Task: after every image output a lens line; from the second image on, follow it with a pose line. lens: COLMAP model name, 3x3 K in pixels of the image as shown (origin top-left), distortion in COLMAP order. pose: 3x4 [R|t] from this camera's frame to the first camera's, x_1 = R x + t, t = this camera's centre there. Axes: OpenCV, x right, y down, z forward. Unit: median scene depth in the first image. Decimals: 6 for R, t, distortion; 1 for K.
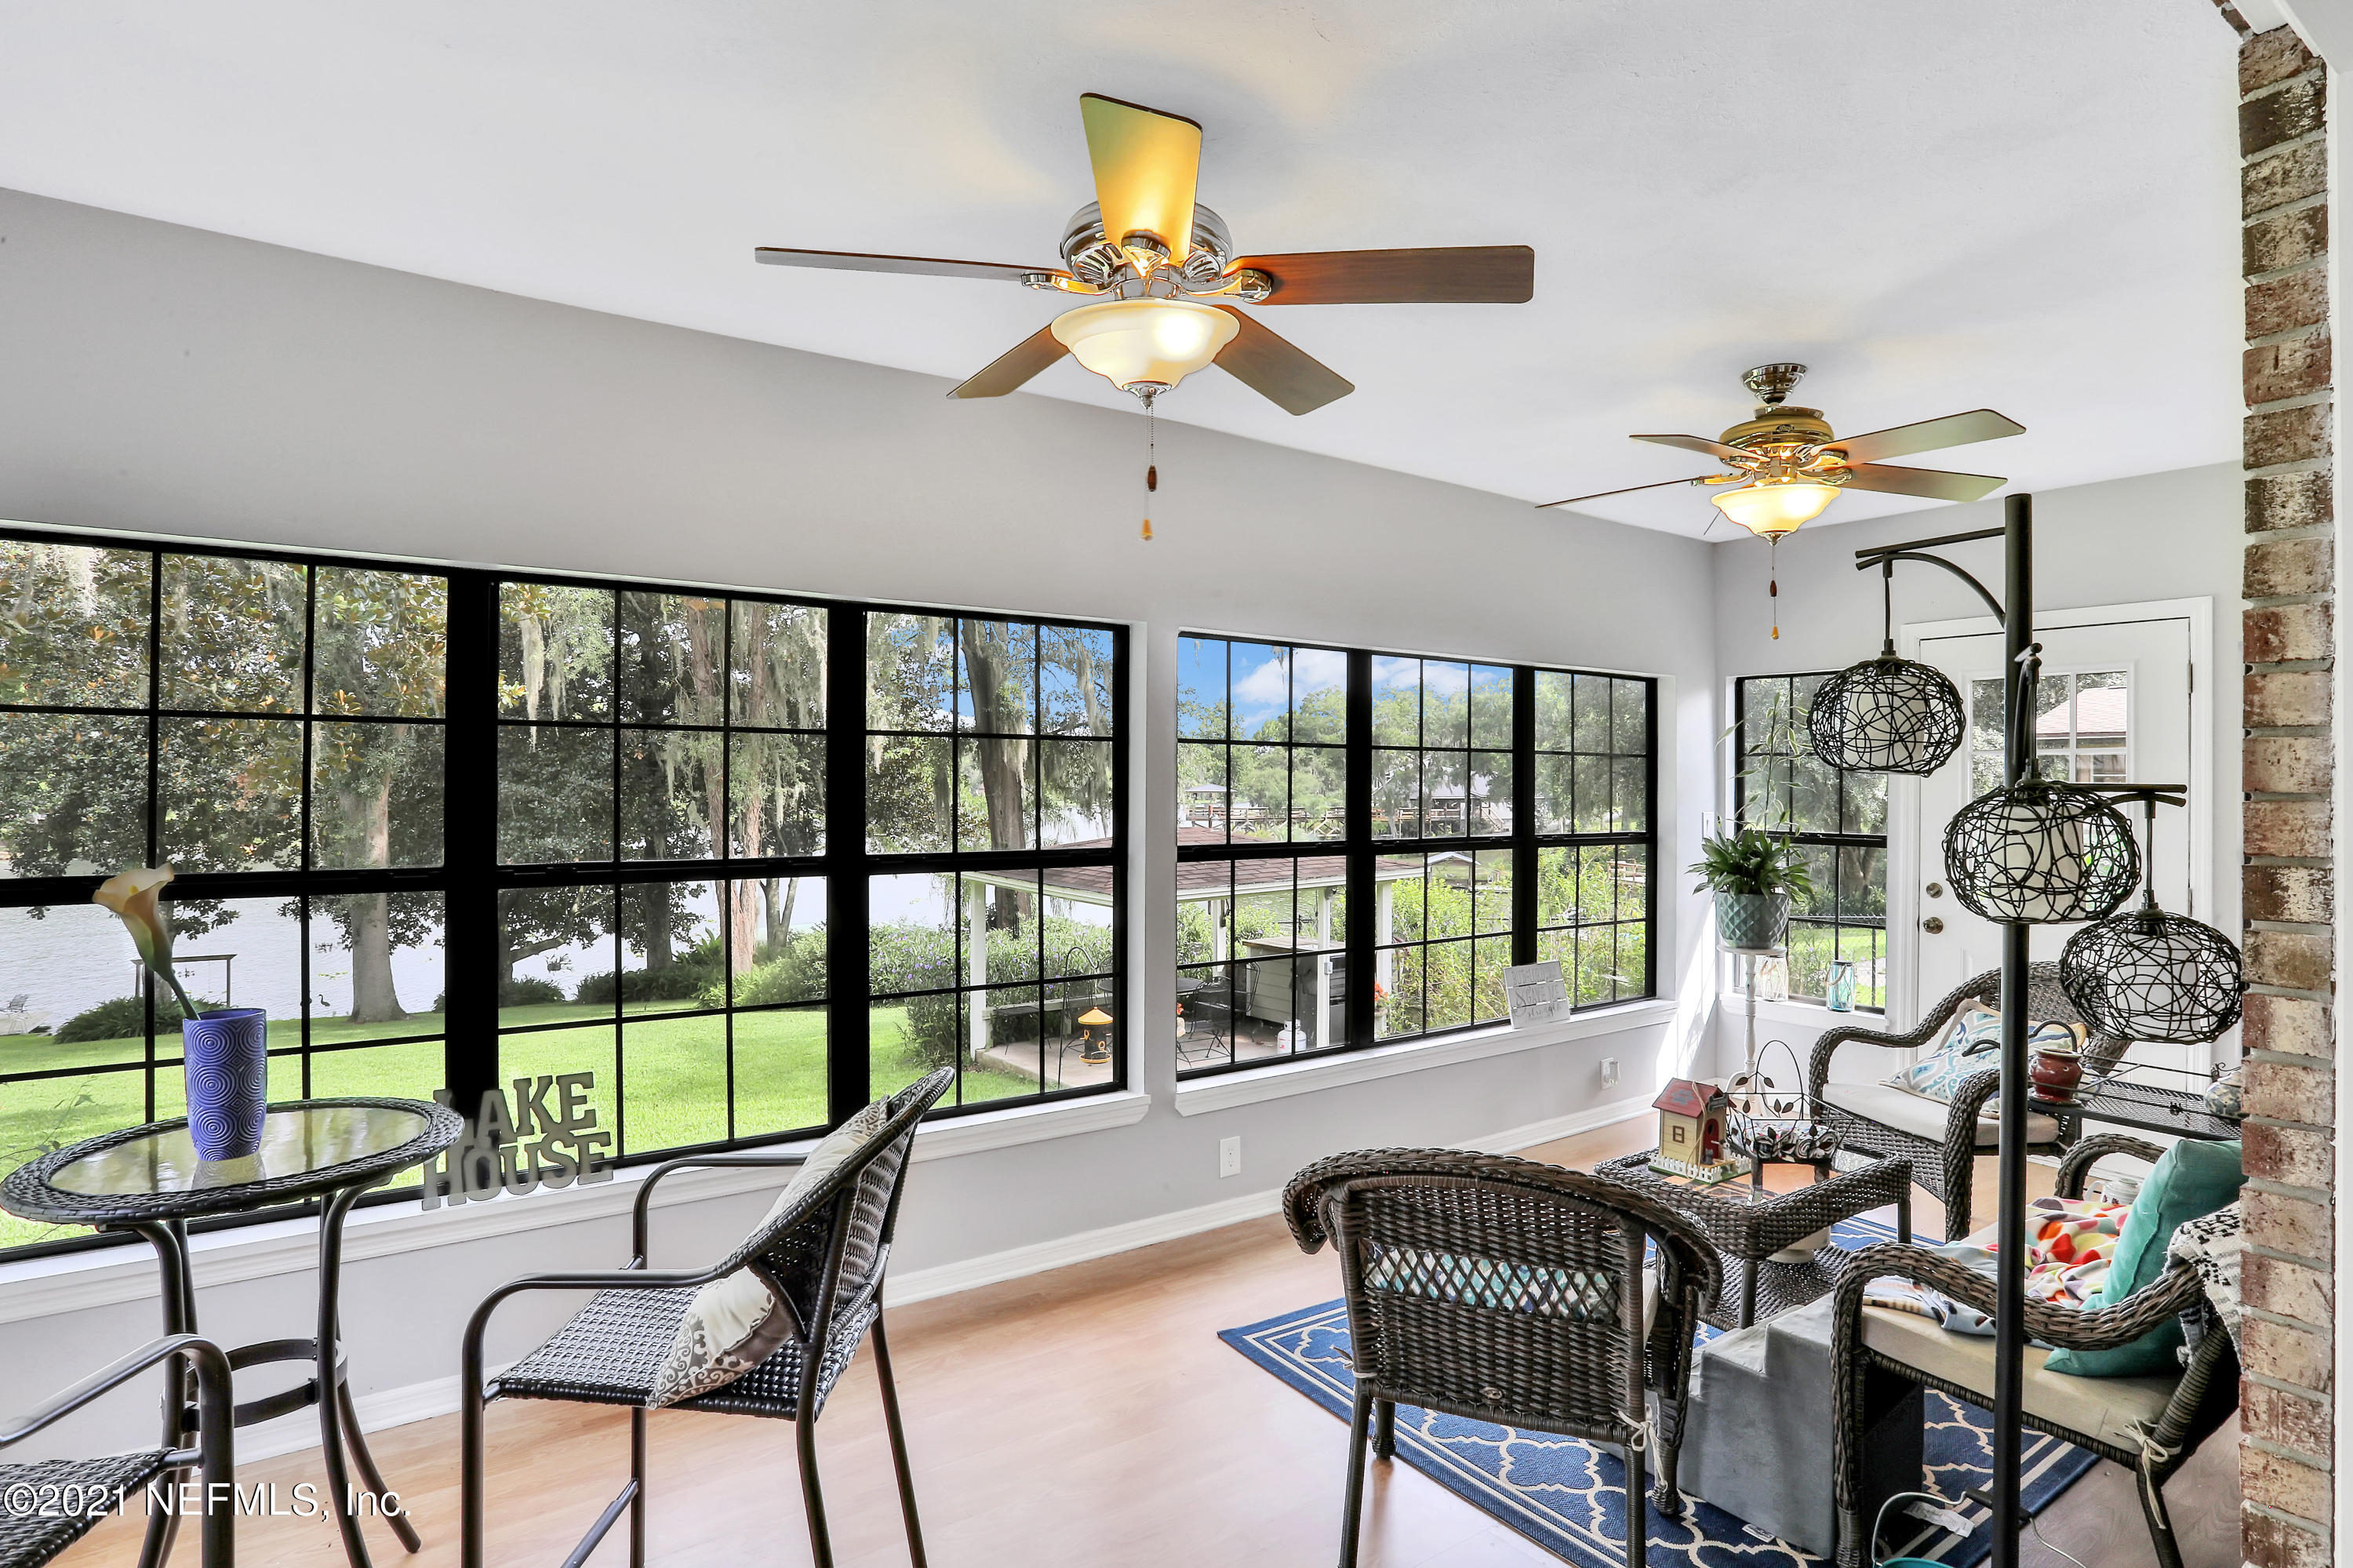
lens RADIAL K [[1252.9, 0, 1172.7], [0, 1252.9, 806.2], [0, 0, 1]] dist [-0.075256, 0.038774]
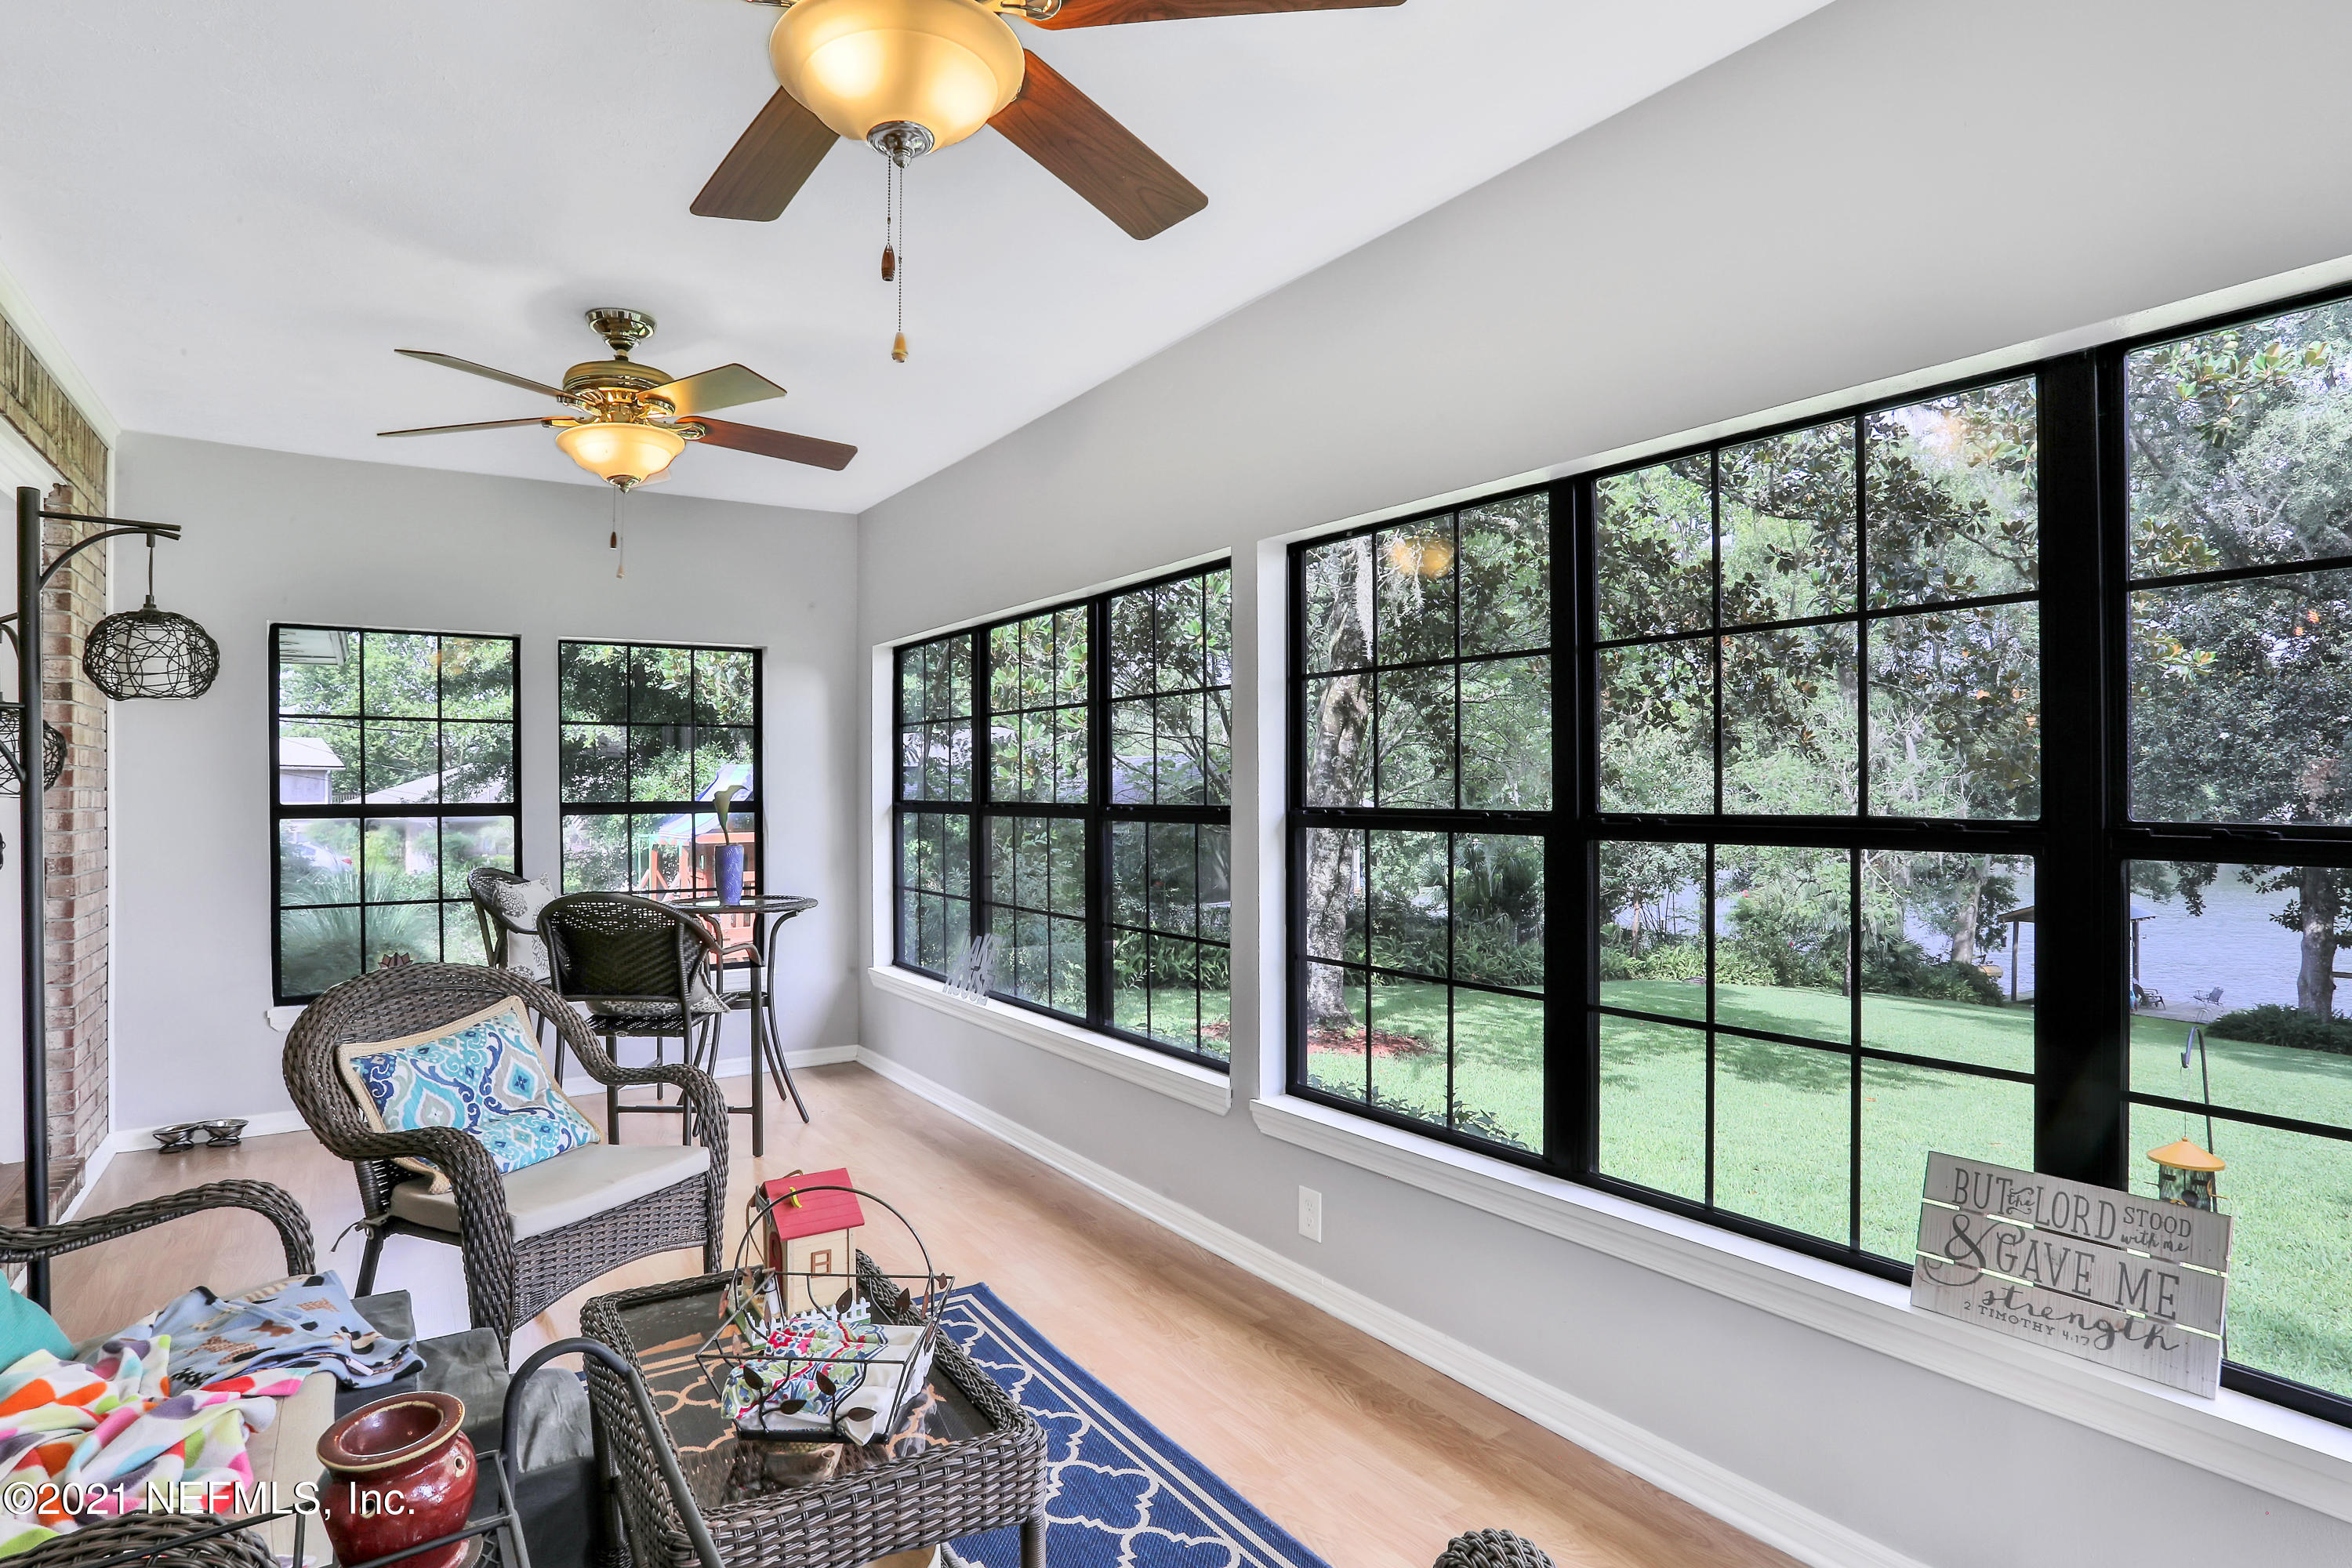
lens RADIAL K [[1252.3, 0, 1172.2], [0, 1252.3, 806.2], [0, 0, 1]] dist [-0.075256, 0.038774]
pose [[-0.050215, -0.006404, -0.998718, 0.856085], [0.002550, 0.999975, -0.006540, 0.023313], [0.998735, -0.002875, -0.050198, 0.958725]]
